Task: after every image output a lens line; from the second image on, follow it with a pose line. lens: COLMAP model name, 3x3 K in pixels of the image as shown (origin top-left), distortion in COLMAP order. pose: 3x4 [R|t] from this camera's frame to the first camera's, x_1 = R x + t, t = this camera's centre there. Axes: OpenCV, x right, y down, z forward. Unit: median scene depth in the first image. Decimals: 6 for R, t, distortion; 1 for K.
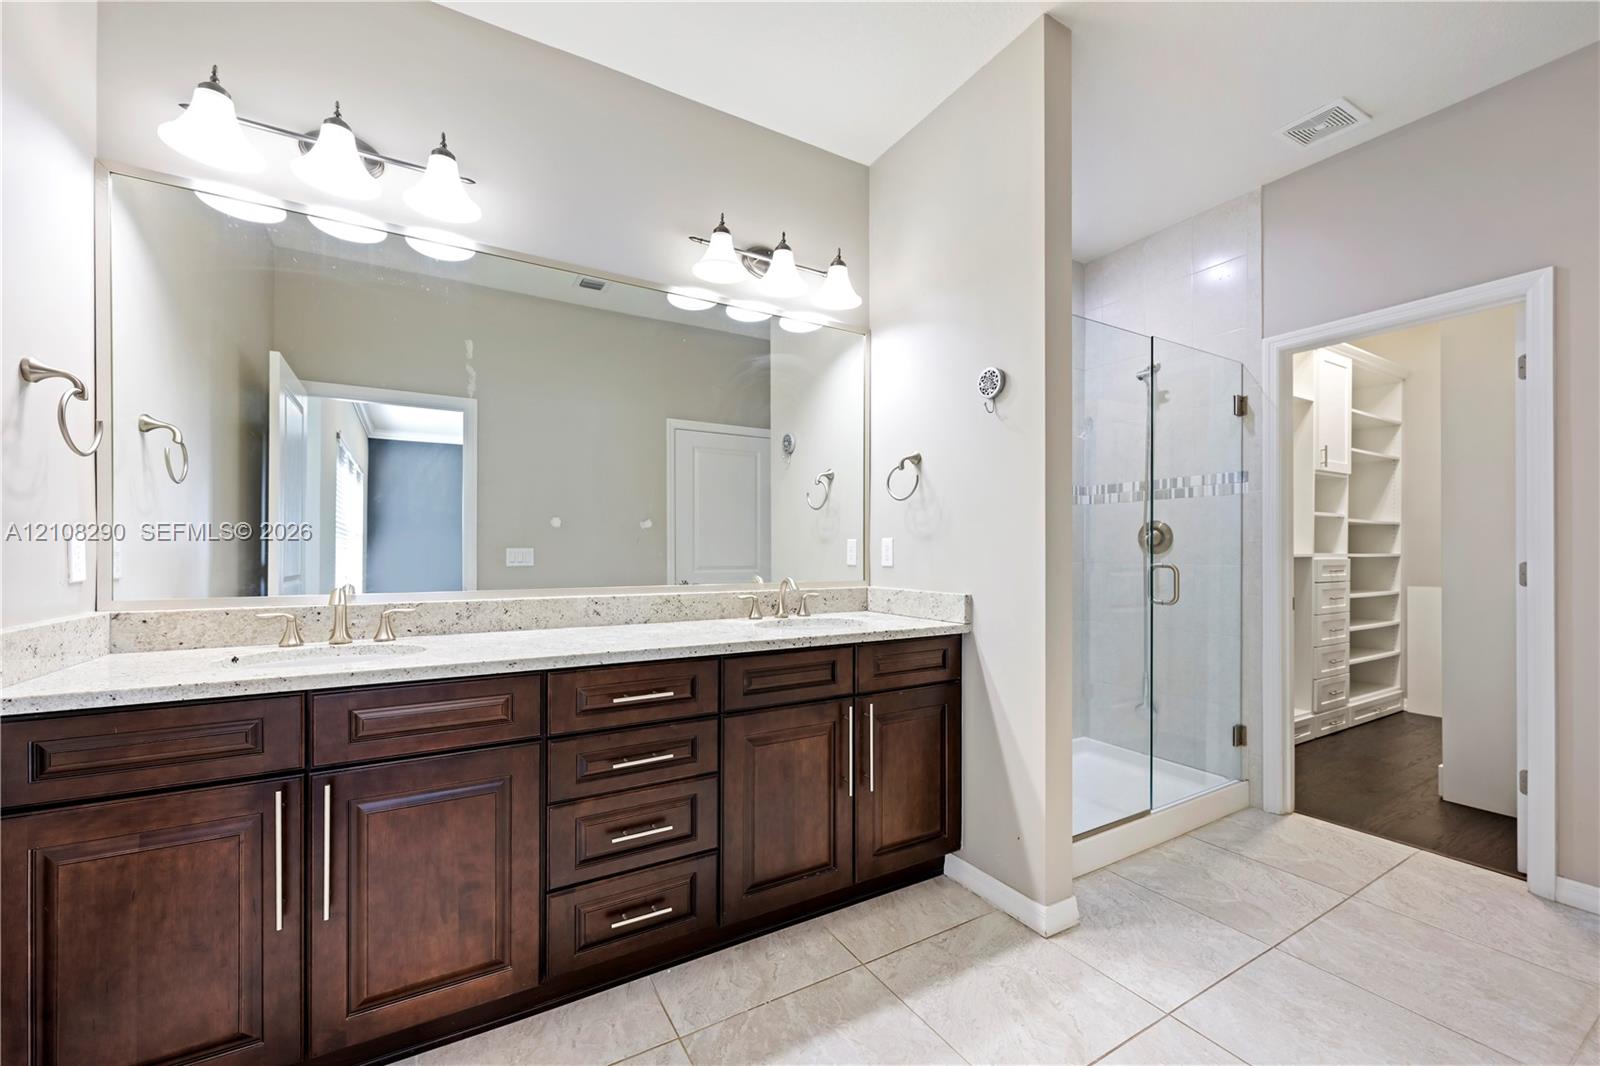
lens RADIAL K [[624.1, 0, 800.1], [0, 624.1, 541.9], [0, 0, 1]] dist [0.002498, -0.000053]
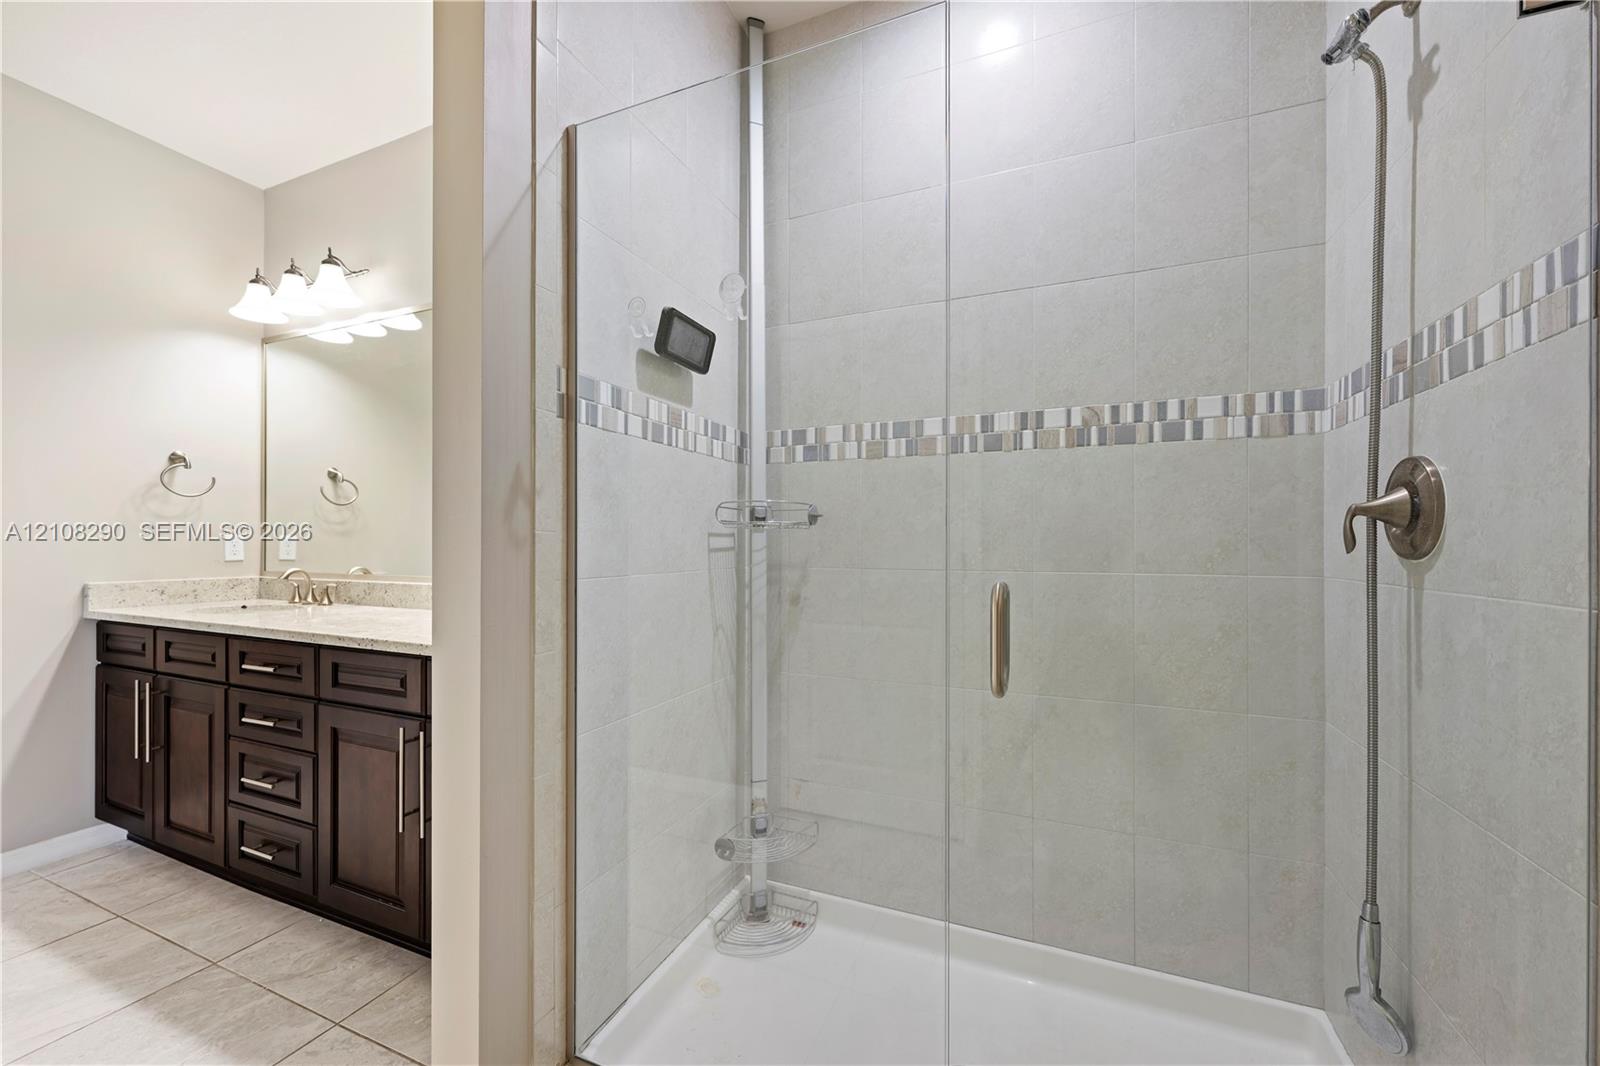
lens RADIAL K [[624.1, 0, 801.8], [0, 624.1, 537.4], [0, 0, 1]] dist [0.002498, -0.000053]
pose [[0.614298, -0.002369, -0.789070, 1.225707], [-0.003996, 0.999973, -0.006113, 0.003926], [0.789064, 0.006908, 0.614272, 1.002516]]
